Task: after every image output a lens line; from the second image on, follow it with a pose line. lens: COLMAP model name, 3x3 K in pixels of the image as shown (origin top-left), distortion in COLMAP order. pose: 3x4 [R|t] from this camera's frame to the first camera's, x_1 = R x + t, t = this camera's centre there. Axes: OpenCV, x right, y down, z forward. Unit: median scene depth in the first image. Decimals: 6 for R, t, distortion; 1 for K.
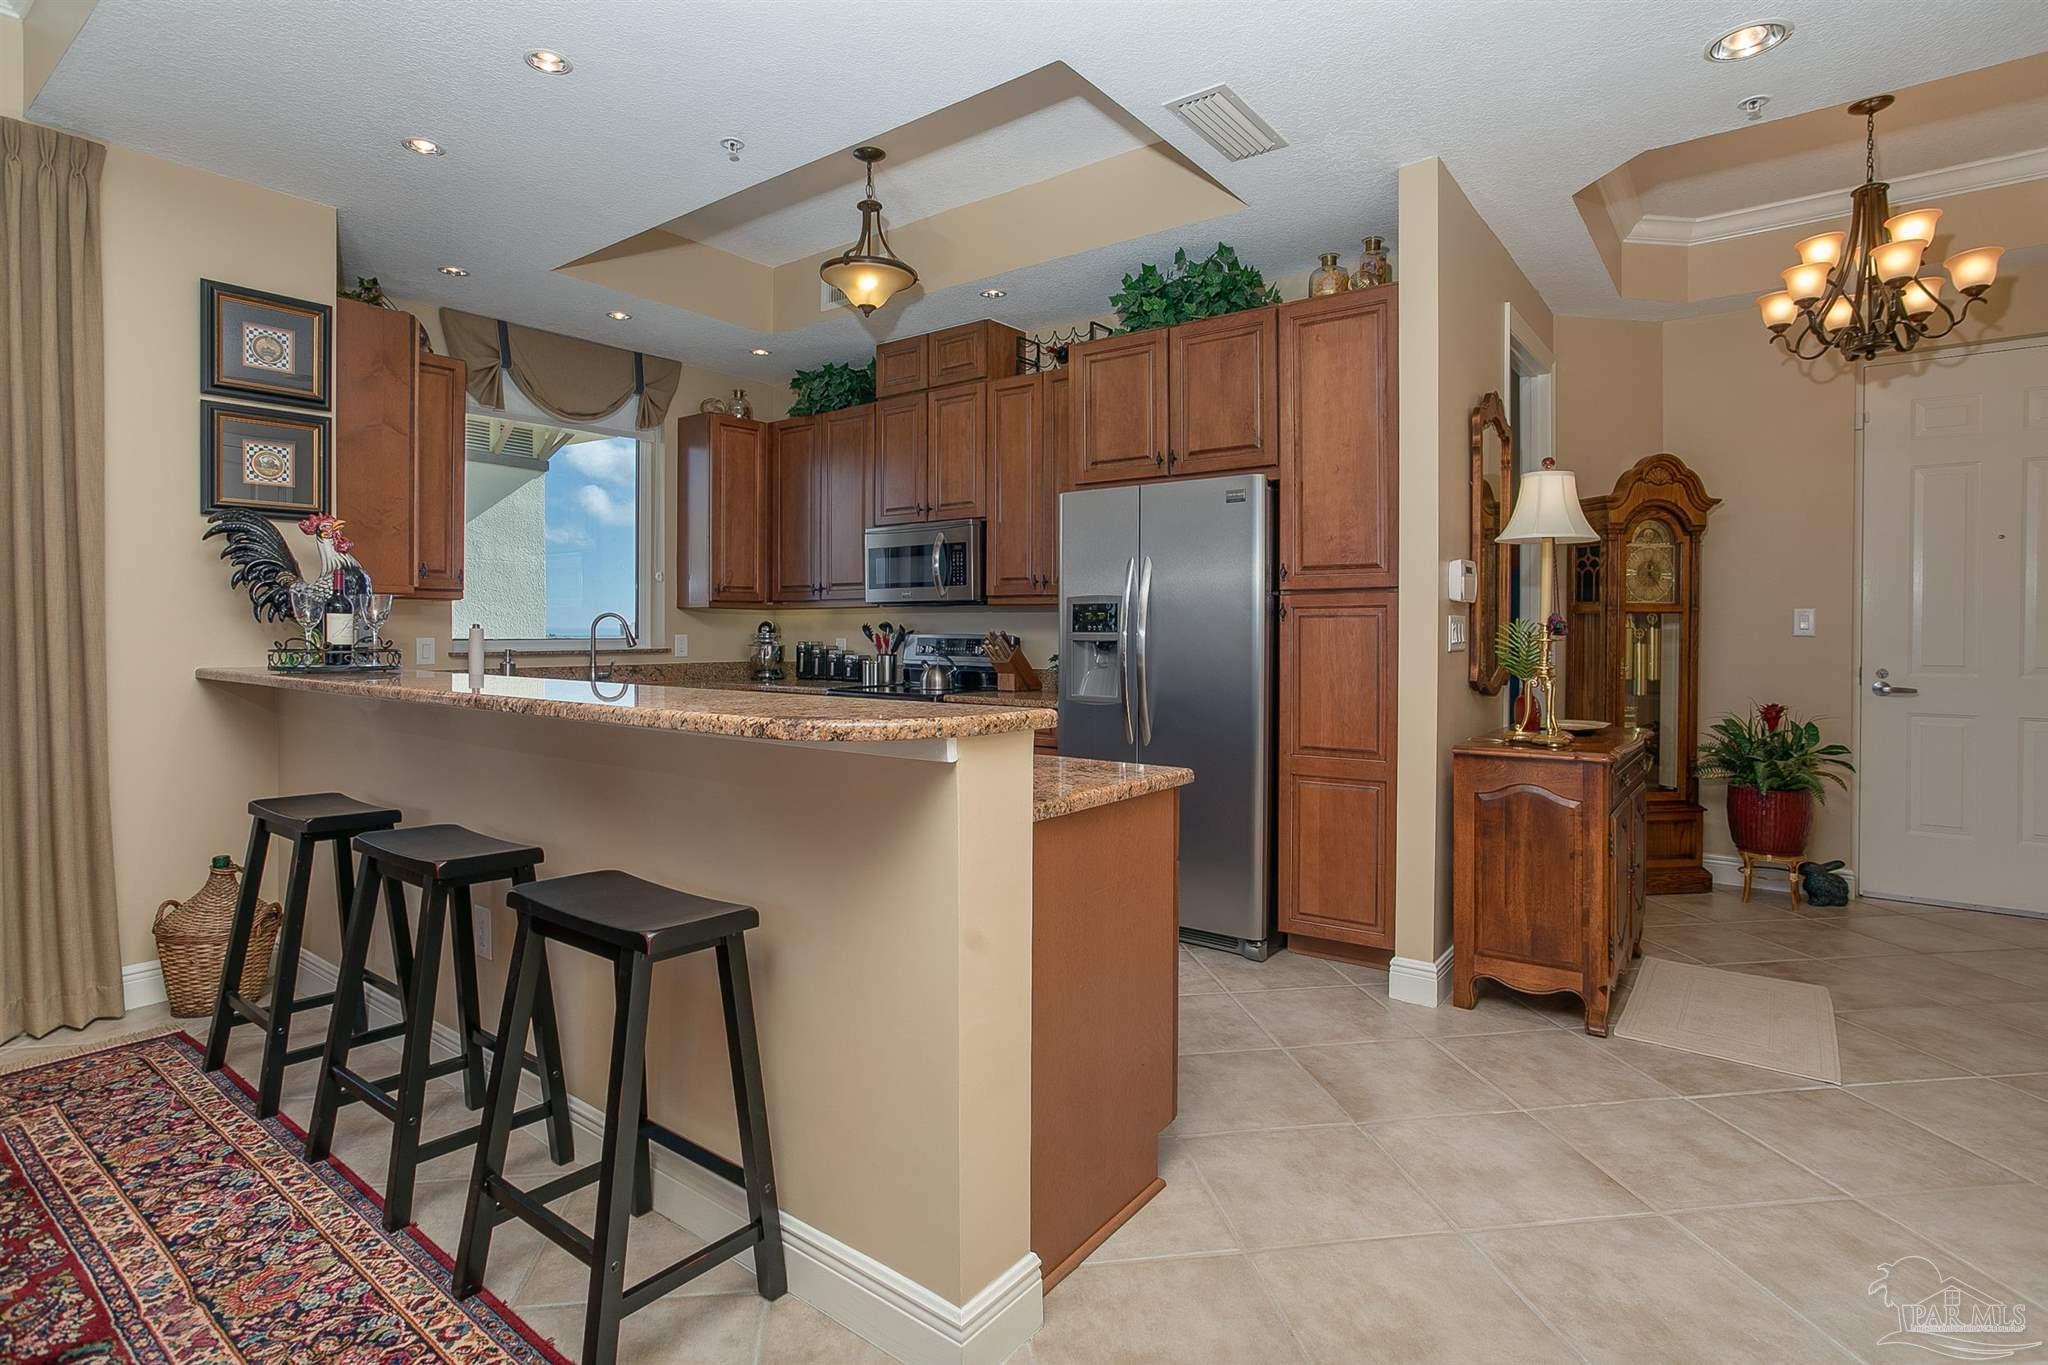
lens RADIAL K [[1022.6, 0, 1014.3], [0, 1022.6, 635.0], [0, 0, 1]] dist [-0.002455, 0.008154]
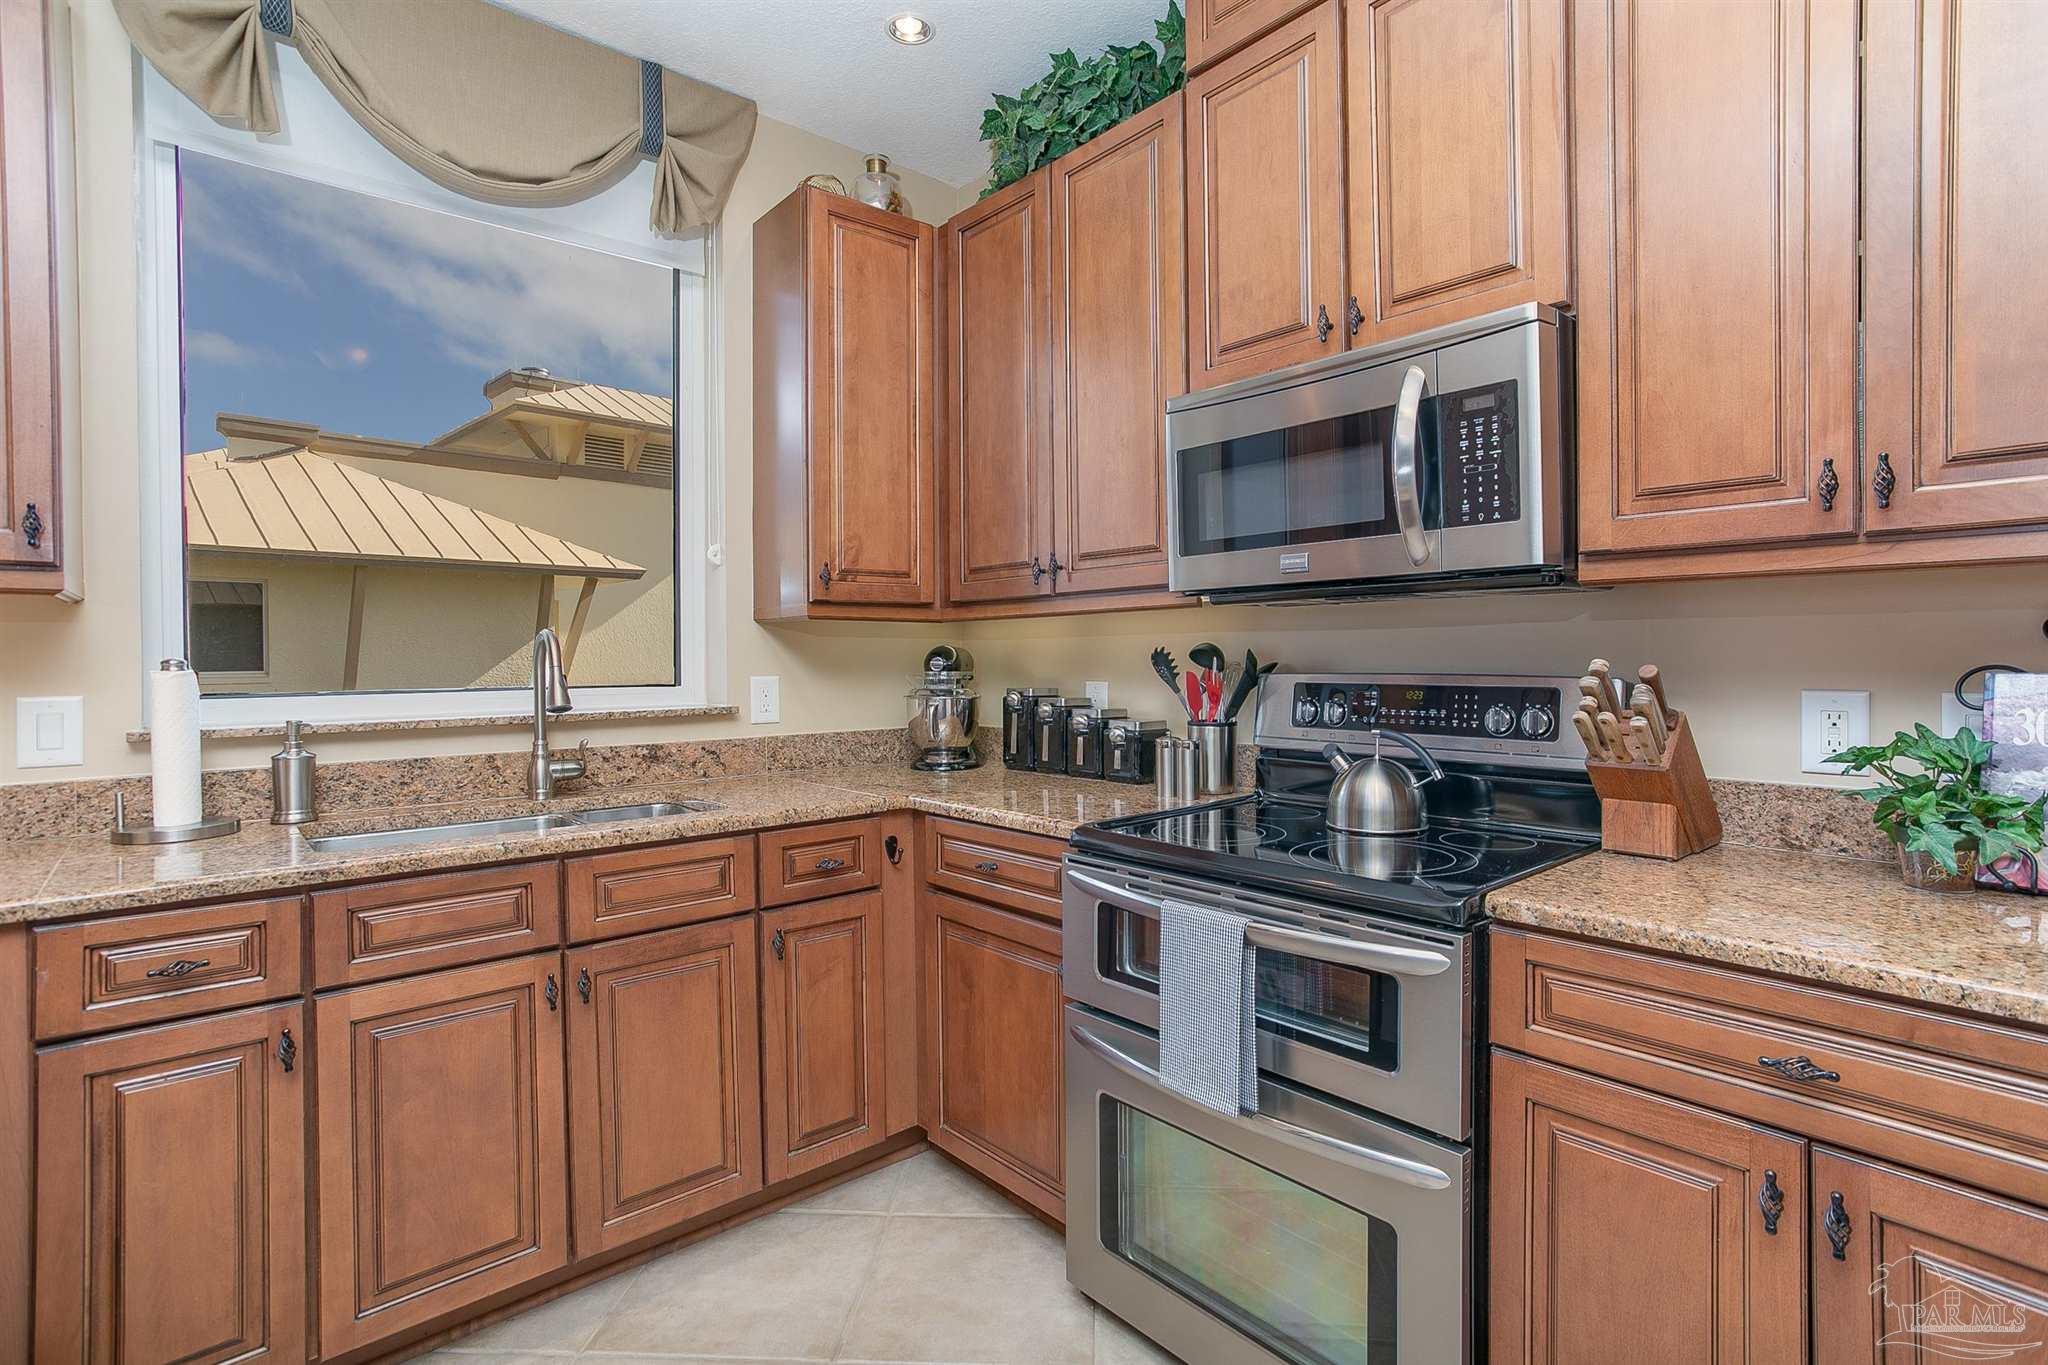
lens RADIAL K [[976.8, 0, 1022.3], [0, 976.8, 660.8], [0, 0, 1]] dist [-0.050067, 0.040289]
pose [[0.976223, -0.009981, -0.216540, -0.128947], [0.010126, 0.999949, -0.000442, -0.007197], [0.216533, -0.001761, 0.976274, 0.678051]]
